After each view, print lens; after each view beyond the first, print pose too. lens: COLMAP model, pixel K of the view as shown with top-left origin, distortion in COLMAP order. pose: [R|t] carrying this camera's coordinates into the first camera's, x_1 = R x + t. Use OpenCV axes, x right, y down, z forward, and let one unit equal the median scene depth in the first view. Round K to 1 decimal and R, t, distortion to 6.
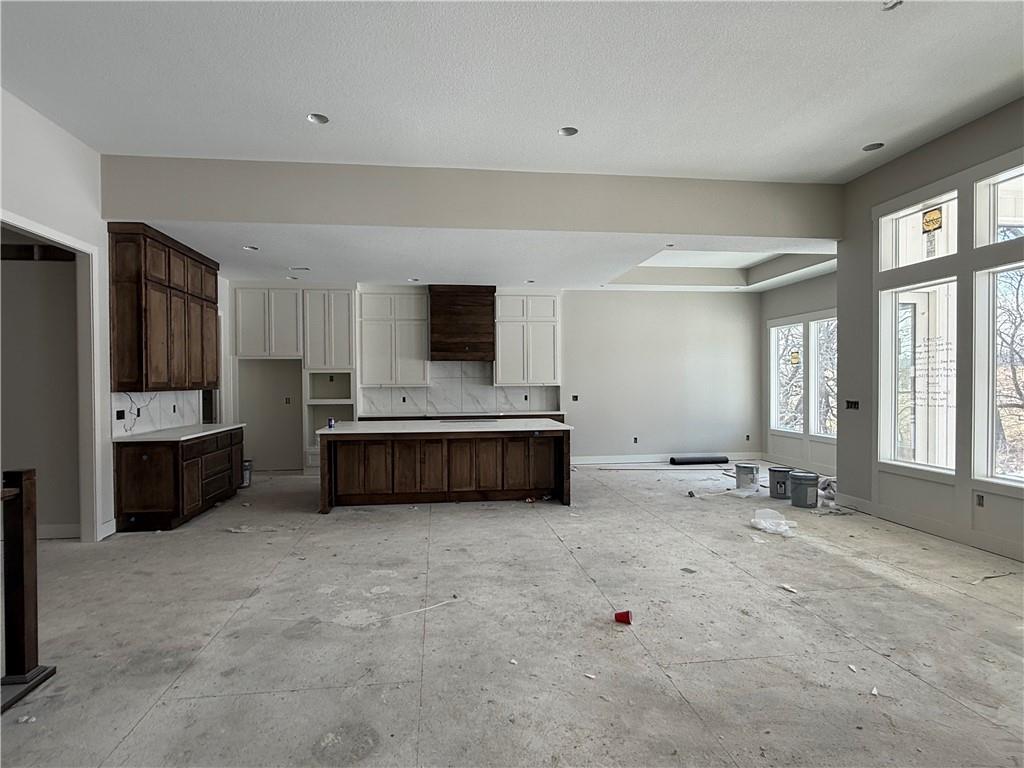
lens RADIAL K [[558.1, 0, 506.6], [0, 558.1, 391.0], [0, 0, 1]] dist [-0.000088, -0.000281]
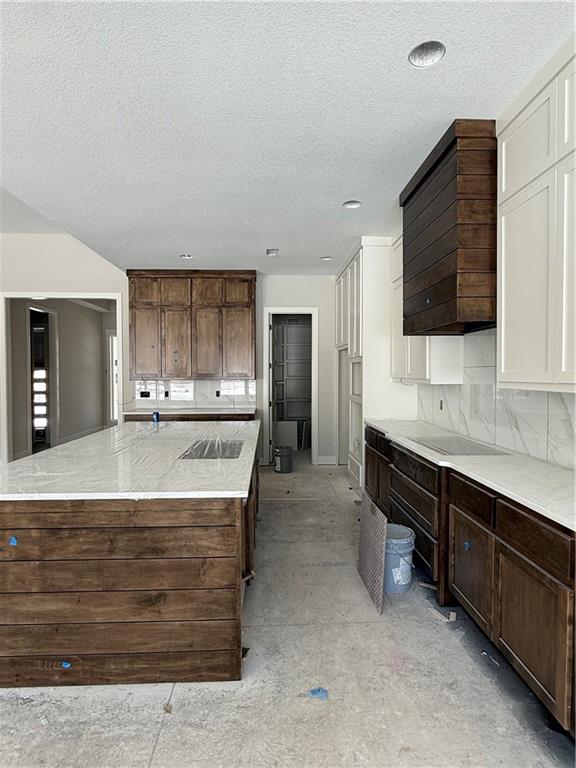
lens RADIAL K [[418.6, 0, 287.8], [0, 418.6, 382.5], [0, 0, 1]] dist [-0.000088, -0.000281]
pose [[-0.085449, 0.028448, -0.995936, 0.444558], [-0.013346, 0.999470, 0.029694, -0.030992], [0.996253, 0.015829, -0.085024, 1.485418]]
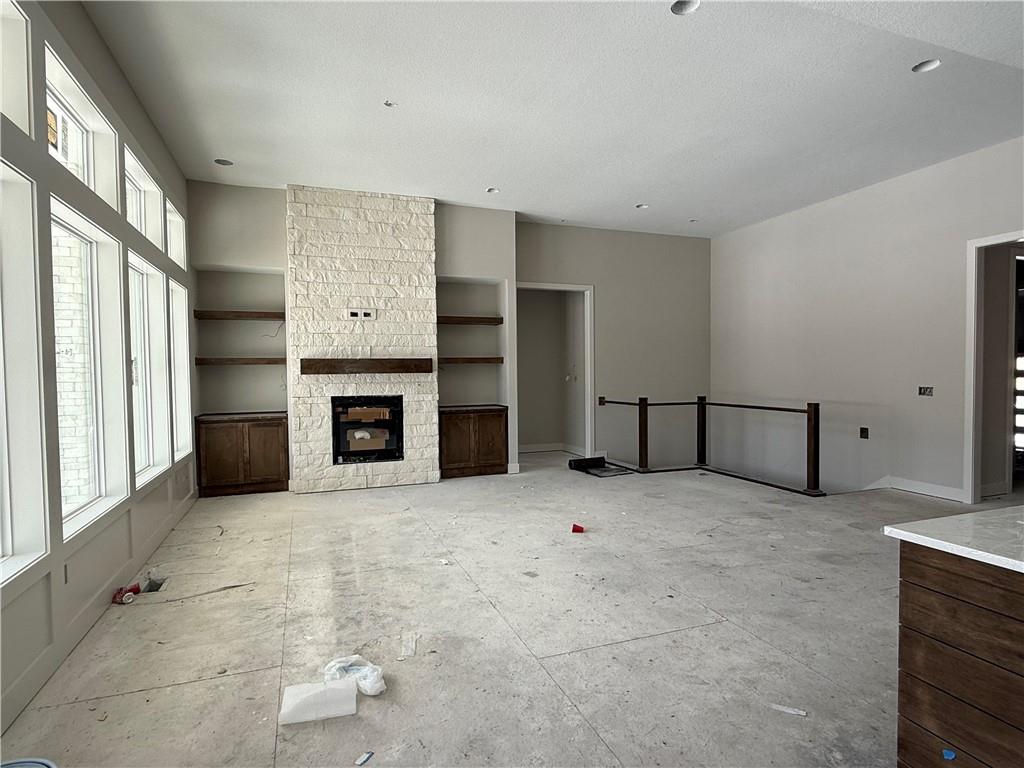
lens RADIAL K [[558.1, 0, 507.1], [0, 558.1, 388.8], [0, 0, 1]] dist [-0.000088, -0.000281]
pose [[-0.974273, 0.025805, -0.223890, 0.422439], [0.014909, 0.998627, 0.050223, -0.025340], [0.224879, 0.045593, -0.973320, 1.409158]]
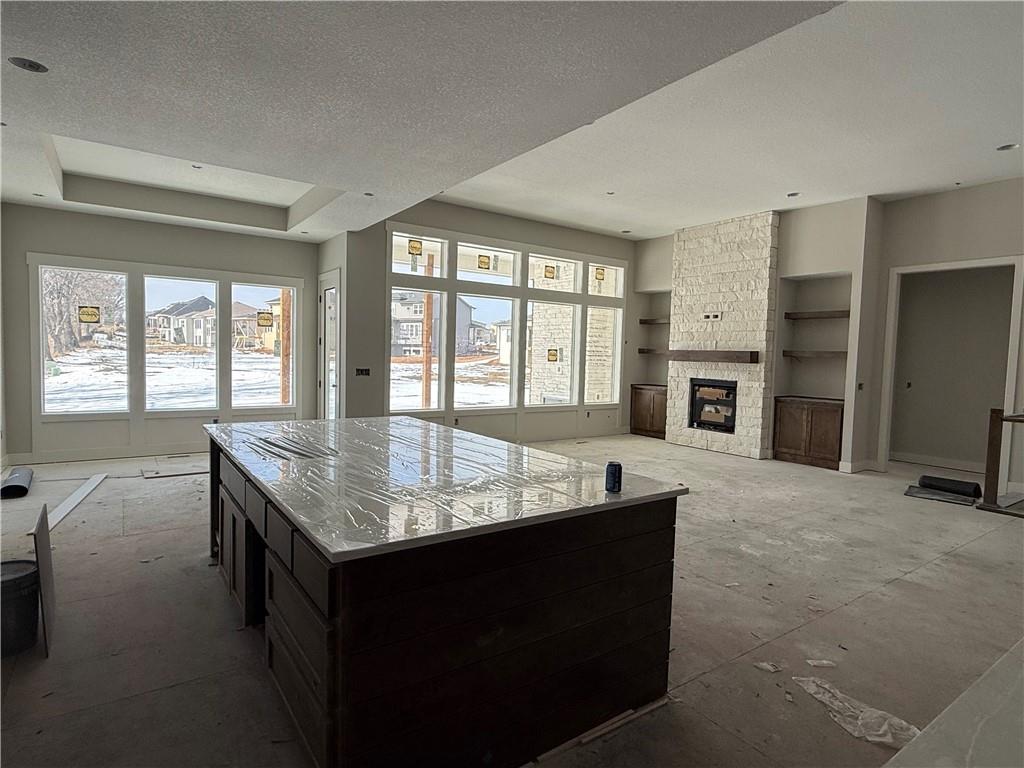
lens RADIAL K [[558.1, 0, 513.0], [0, 558.1, 385.6], [0, 0, 1]] dist [-0.000088, -0.000281]
pose [[-0.468380, -0.055512, 0.881781, -0.673857], [-0.009875, 0.998291, 0.057602, -0.020885], [-0.883472, 0.018272, -0.468128, 1.392580]]
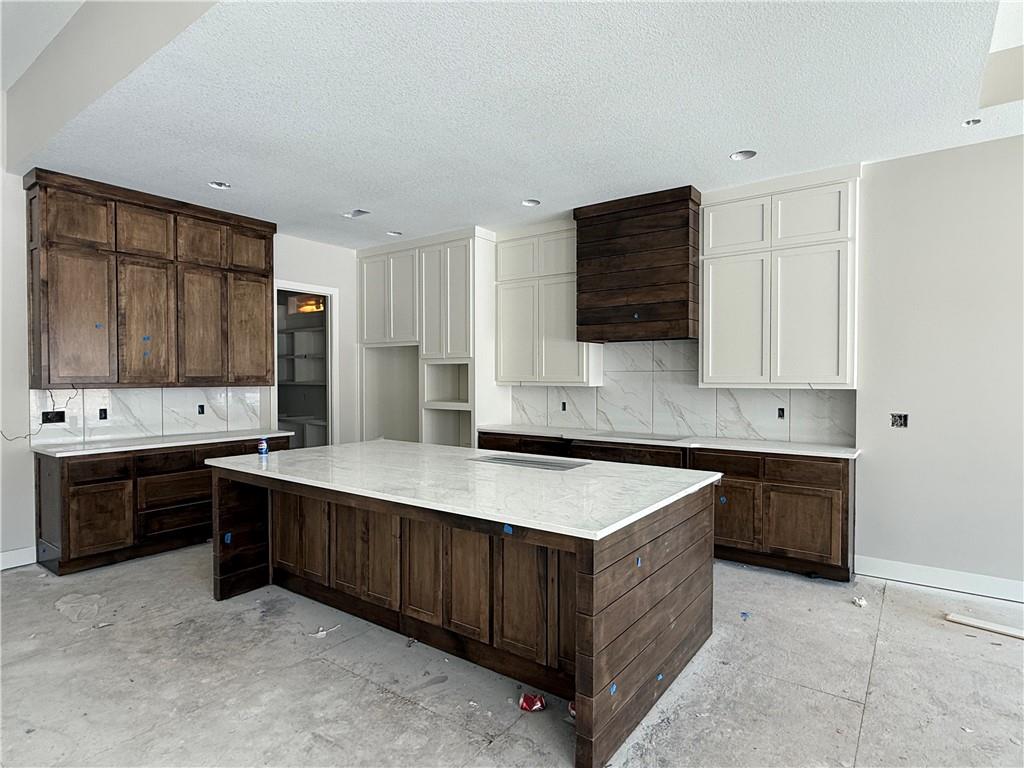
lens RADIAL K [[558.1, 0, 511.9], [0, 558.1, 387.1], [0, 0, 1]] dist [-0.000088, -0.000281]
pose [[0.725462, 0.020044, -0.687970, 0.337898], [-0.016214, 0.999796, 0.012031, -0.020841], [0.688071, 0.002427, 0.725639, 0.859886]]
